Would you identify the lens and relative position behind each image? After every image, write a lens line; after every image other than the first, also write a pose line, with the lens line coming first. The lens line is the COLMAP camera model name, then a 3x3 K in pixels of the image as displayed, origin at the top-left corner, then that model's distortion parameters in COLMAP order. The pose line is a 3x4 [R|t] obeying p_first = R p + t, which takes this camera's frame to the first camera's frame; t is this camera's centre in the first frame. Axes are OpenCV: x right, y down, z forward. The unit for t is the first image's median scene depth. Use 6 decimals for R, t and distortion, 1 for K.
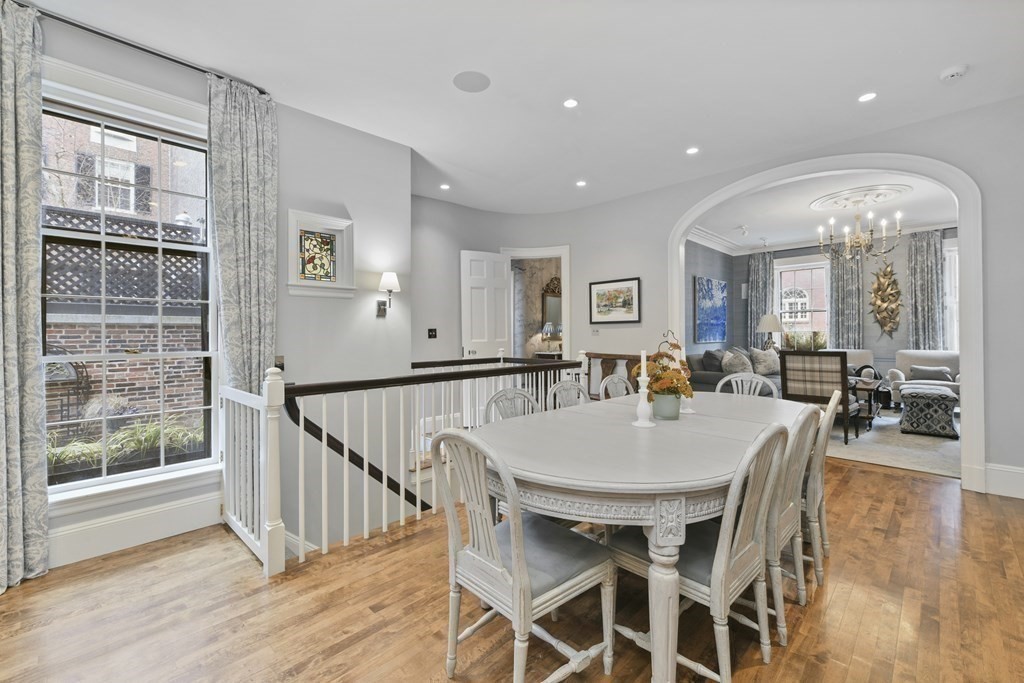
lens RADIAL K [[433.0, 0, 516.4], [0, 433.0, 330.3], [0, 0, 1]] dist [-0.000387, 0.000159]
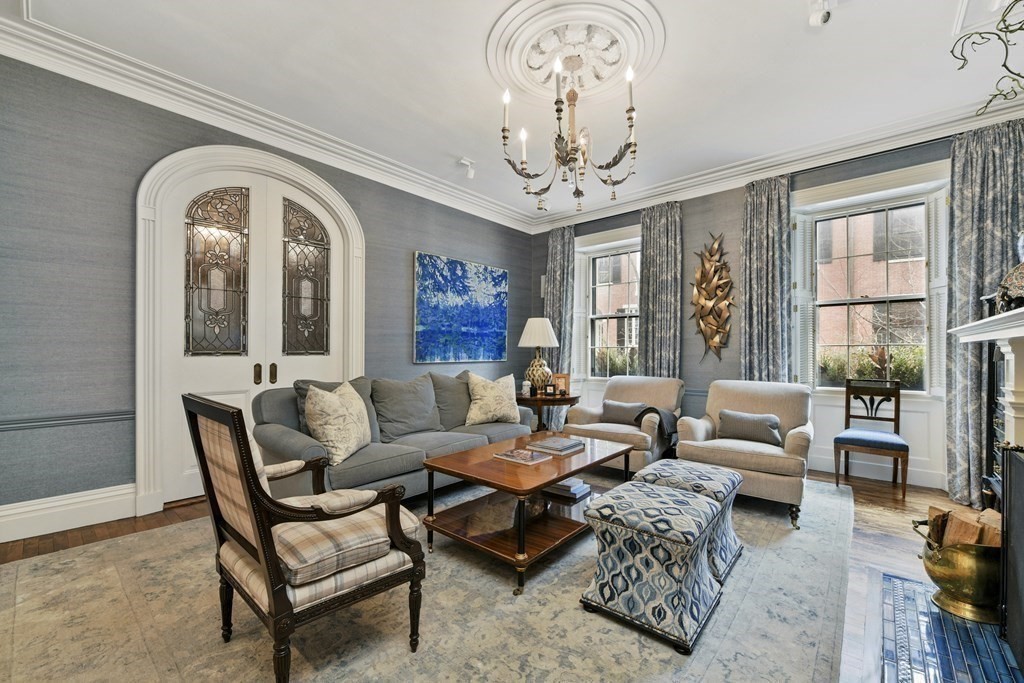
lens RADIAL K [[423.2, 0, 512.0], [0, 423.2, 341.5], [0, 0, 1]] dist [-0.000567, -0.000216]
pose [[0.998521, 0.014221, 0.052477, 0.573689], [-0.013895, 0.999882, -0.006572, 0.001452], [-0.052564, 0.005833, 0.998601, 0.444912]]
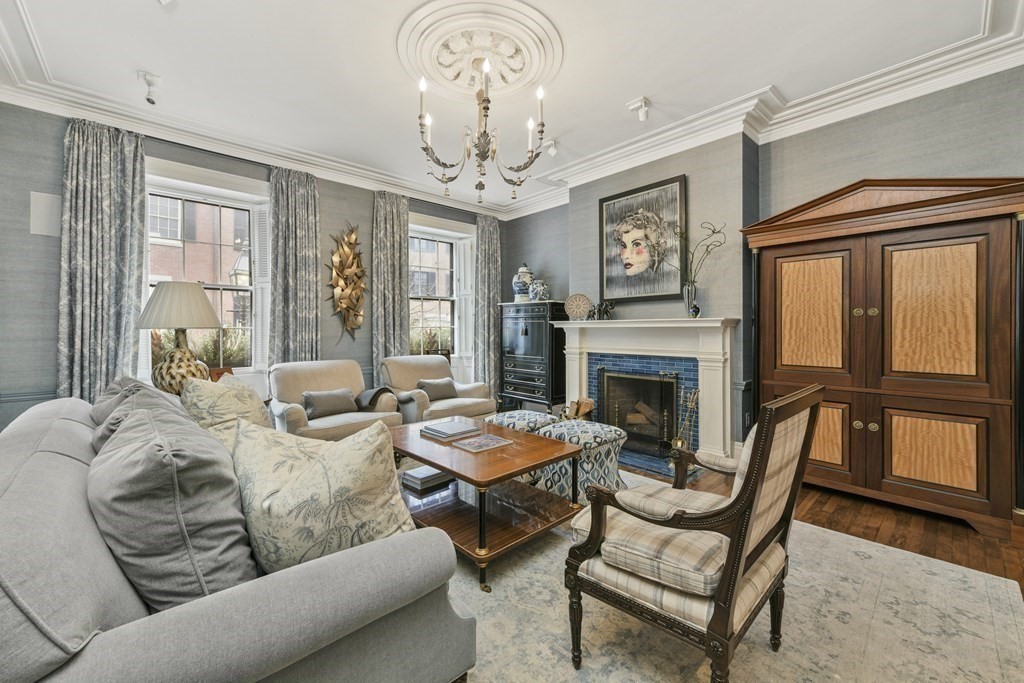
lens RADIAL K [[409.1, 0, 515.2], [0, 409.1, 329.1], [0, 0, 1]] dist [-0.000708, -0.000233]
pose [[0.046237, 0.012519, 0.998852, 0.267342], [-0.007699, 0.999896, -0.012176, 0.008032], [-0.998901, -0.007127, 0.046329, 0.764358]]
